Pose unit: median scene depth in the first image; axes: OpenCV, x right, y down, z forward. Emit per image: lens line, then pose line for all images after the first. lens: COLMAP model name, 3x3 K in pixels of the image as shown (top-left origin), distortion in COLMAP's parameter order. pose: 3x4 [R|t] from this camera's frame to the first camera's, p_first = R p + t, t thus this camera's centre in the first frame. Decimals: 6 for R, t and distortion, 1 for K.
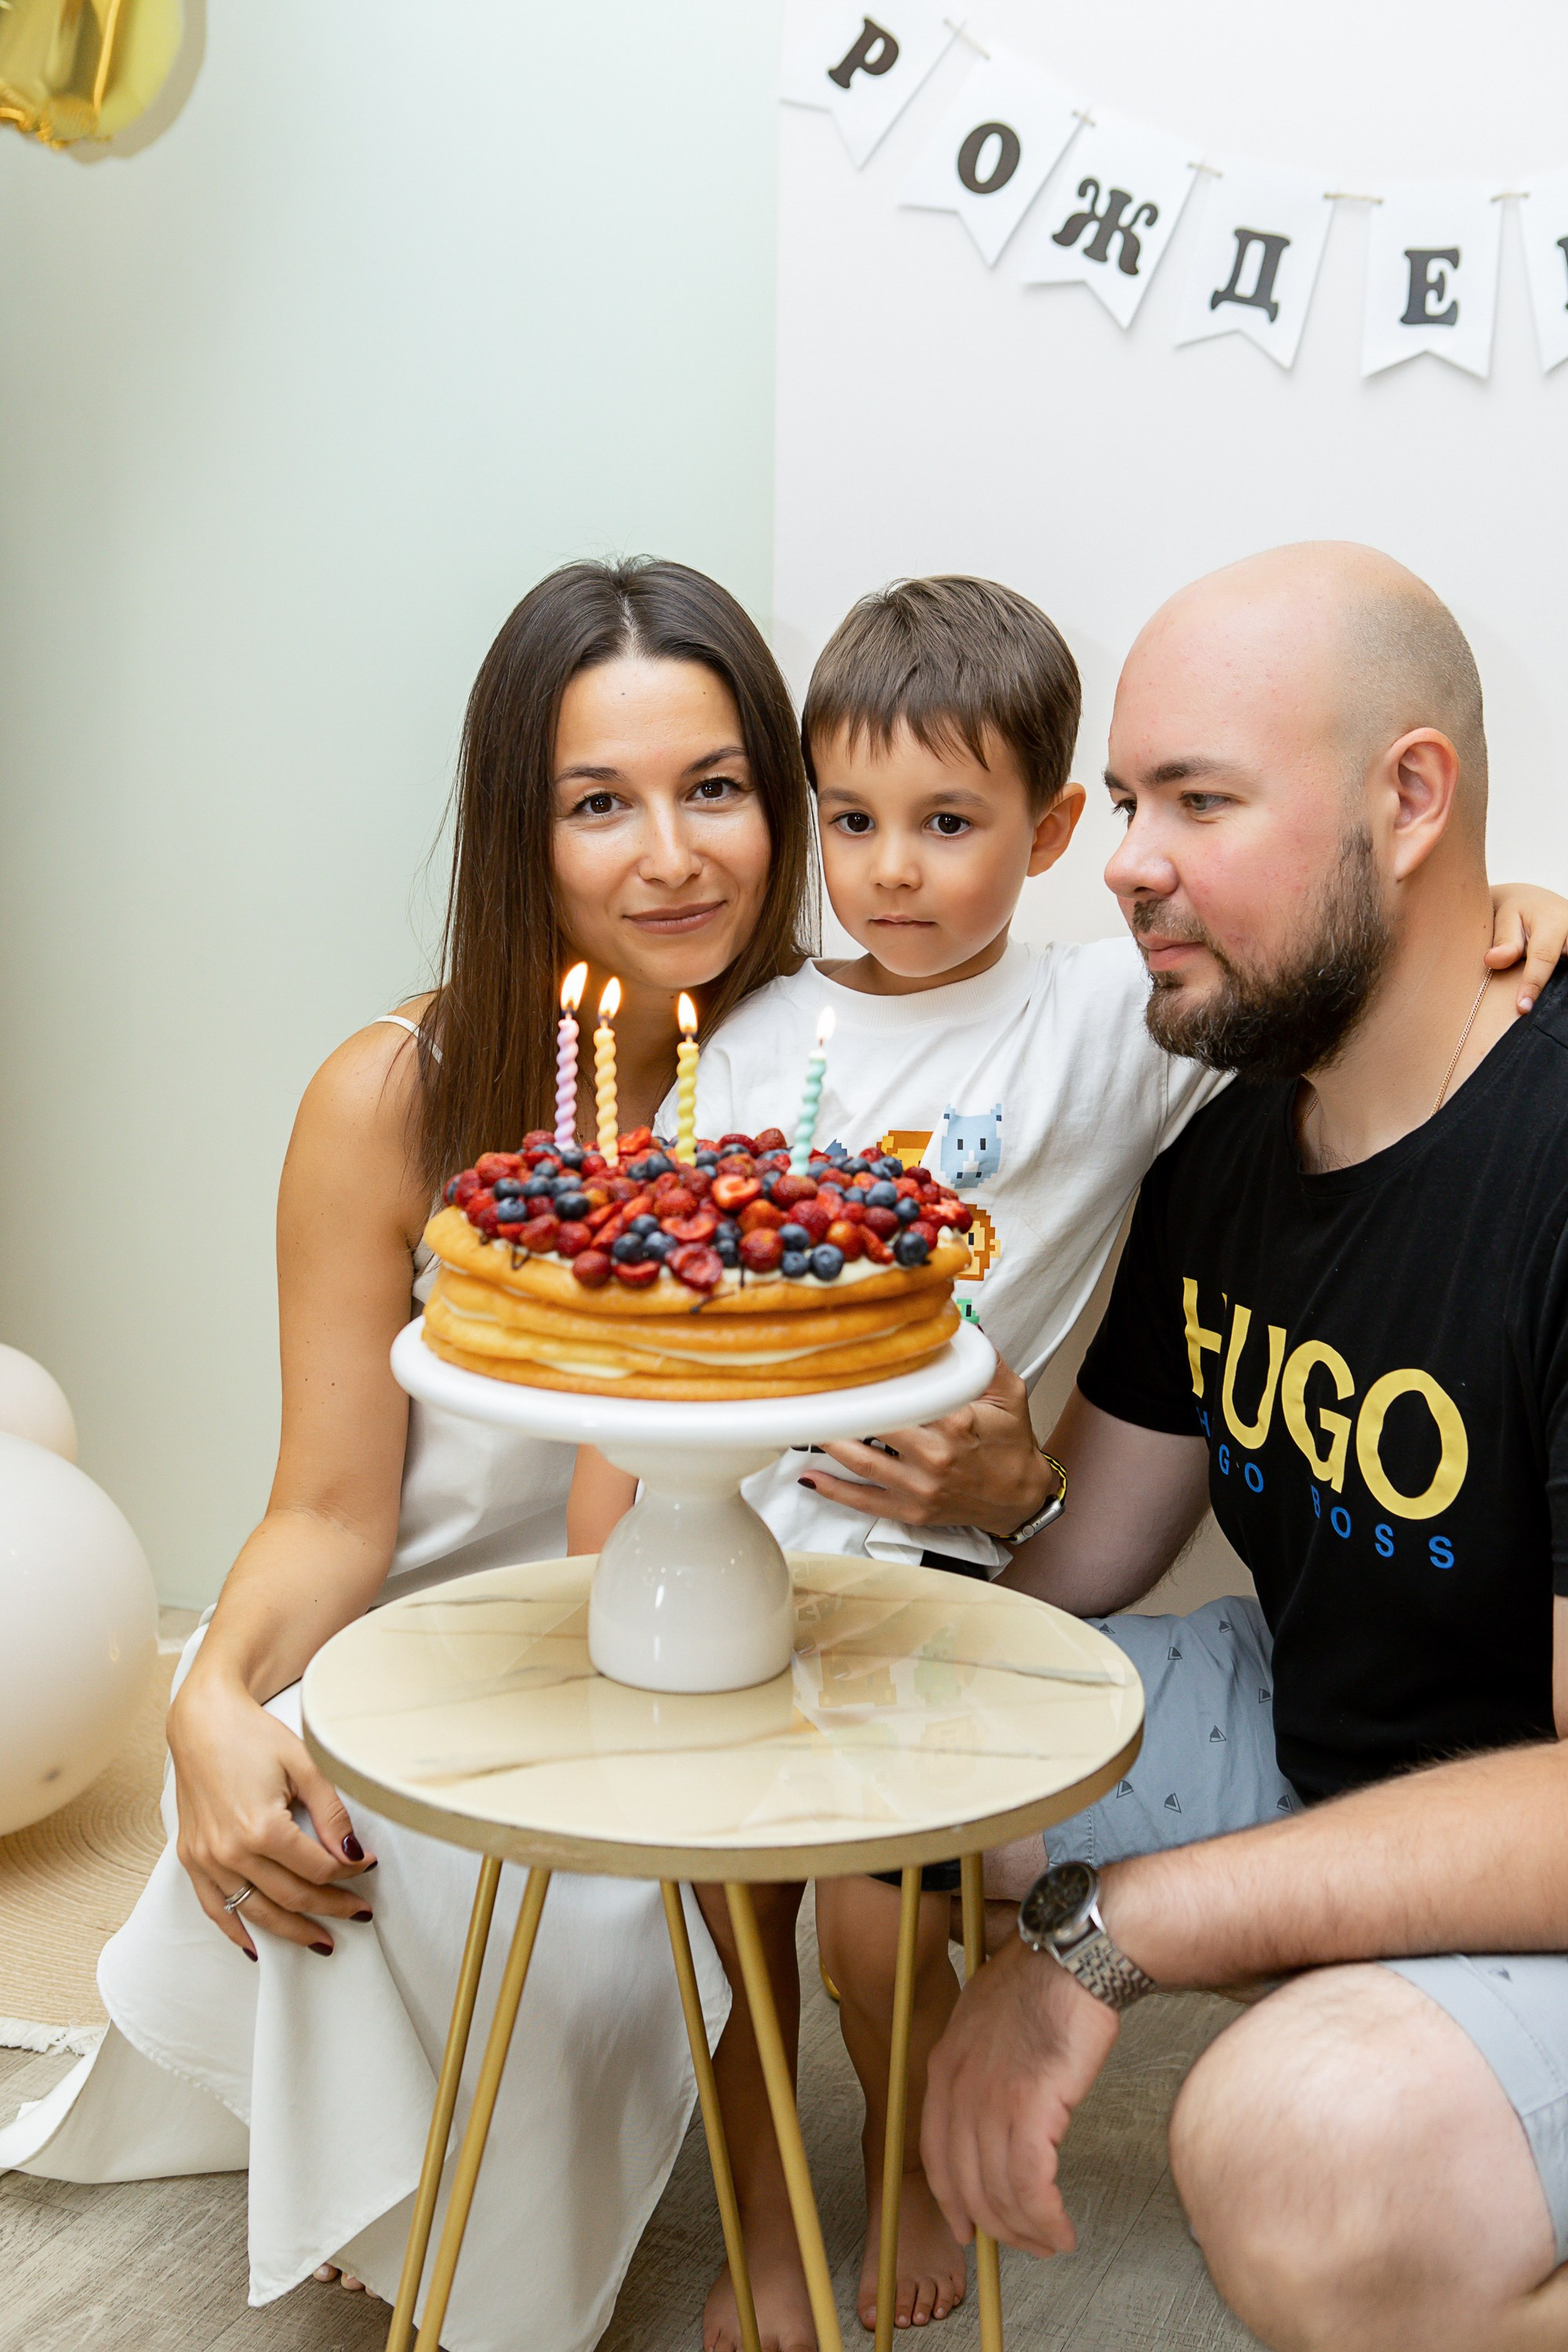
lens RADIAL K [[2969.9, 0, 791.8], [0, 2969.9, 1140.4], [0, 0, 1]] dist [-0.022253, 0.000000]
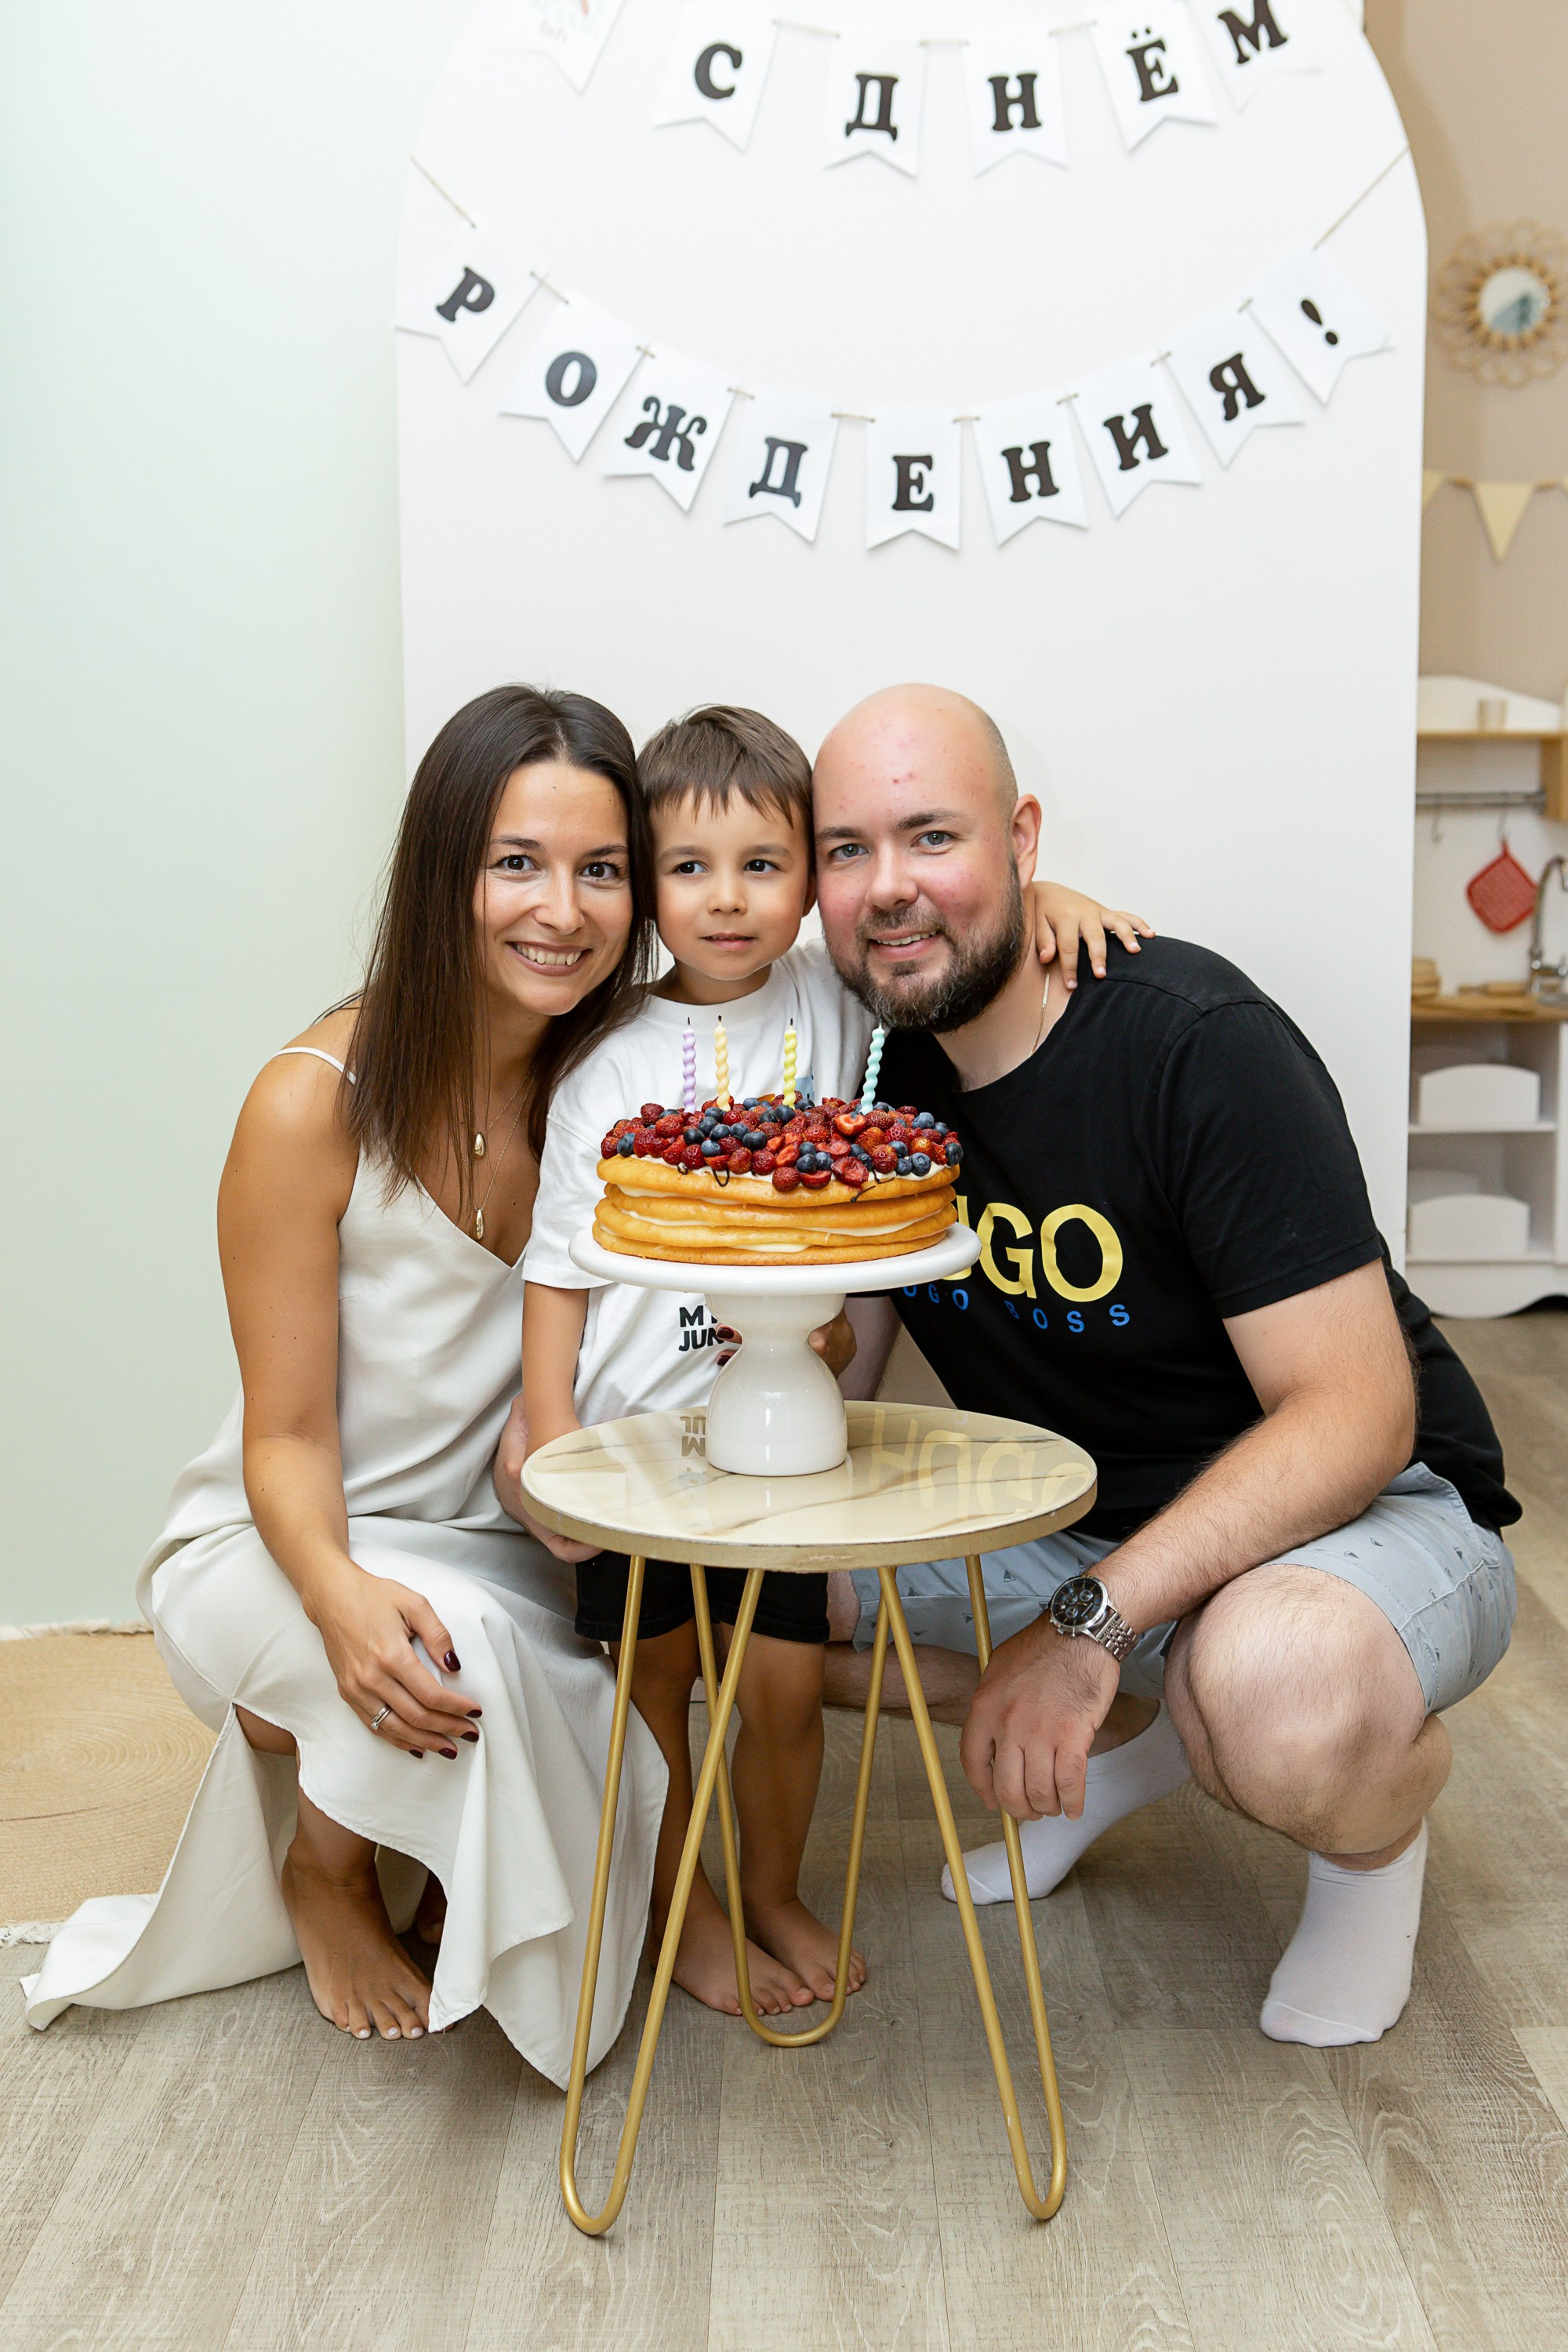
lens RADIAL K [[2876.0, 0, 801.9], [0, 2876.0, 1167.1], [0, 0, 1]] dist [-0.025819, 0.000000]
pose [[0.926499, -0.080097, 0.367675, -0.546360], [0.086140, 0.996283, -0.000025, 0.035036], [-0.366306, 0.031695, 0.929955, -0.323865]]
